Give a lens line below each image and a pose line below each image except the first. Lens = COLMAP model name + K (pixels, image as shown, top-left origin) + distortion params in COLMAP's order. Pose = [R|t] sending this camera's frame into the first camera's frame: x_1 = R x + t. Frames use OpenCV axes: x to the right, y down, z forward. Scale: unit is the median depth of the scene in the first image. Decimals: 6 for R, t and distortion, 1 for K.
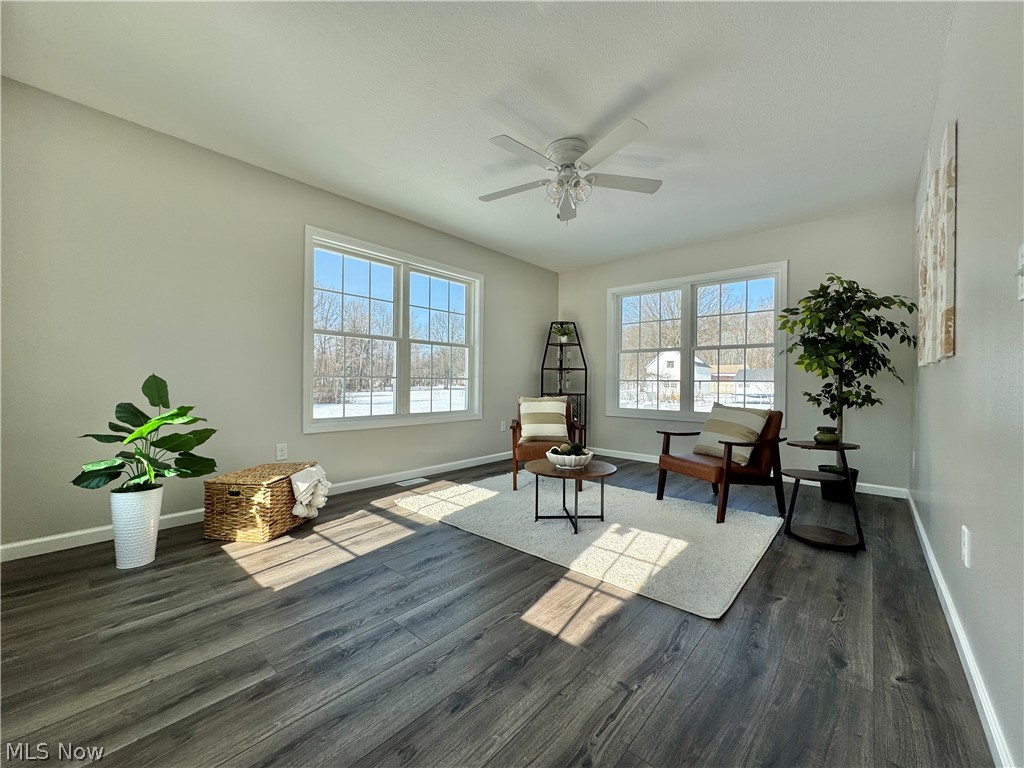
lens RADIAL K [[407.4, 0, 509.8], [0, 407.4, 381.6], [0, 0, 1]] dist [-0.000147, 0.000073]
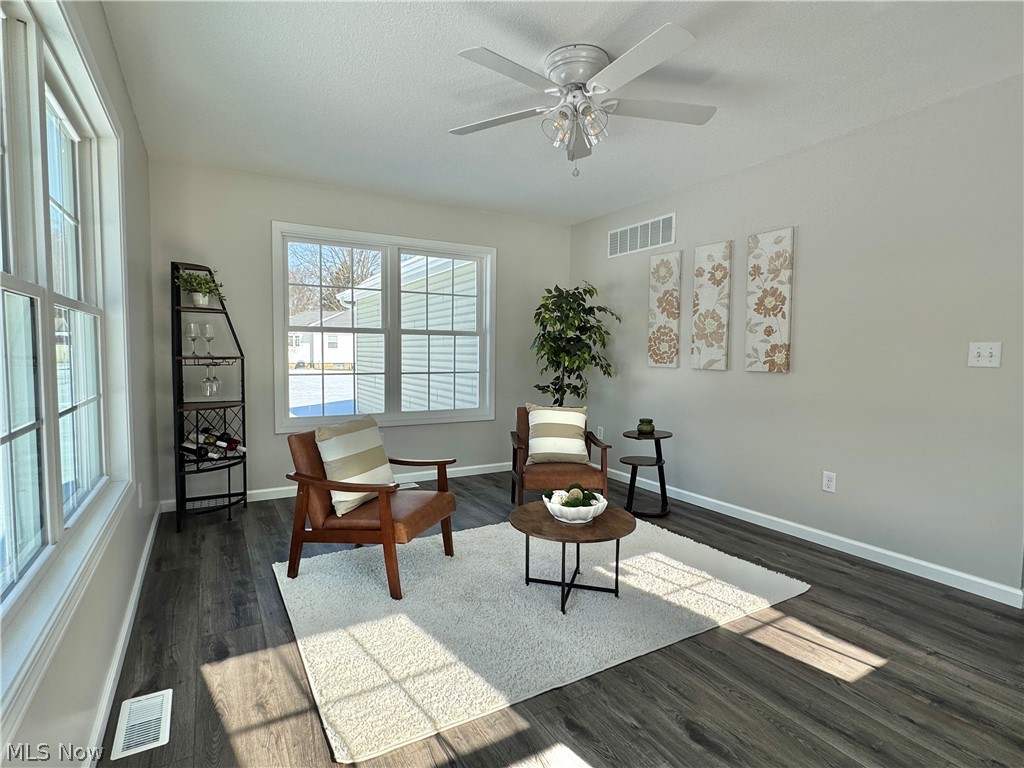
lens RADIAL K [[528.2, 0, 512.3], [0, 528.2, 381.5], [0, 0, 1]] dist [0.004876, 0.001031]
pose [[0.308632, -0.065281, 0.948939, -0.975194], [-0.009004, 0.997397, 0.071543, -0.129665], [-0.951139, -0.030625, 0.307241, 1.036757]]
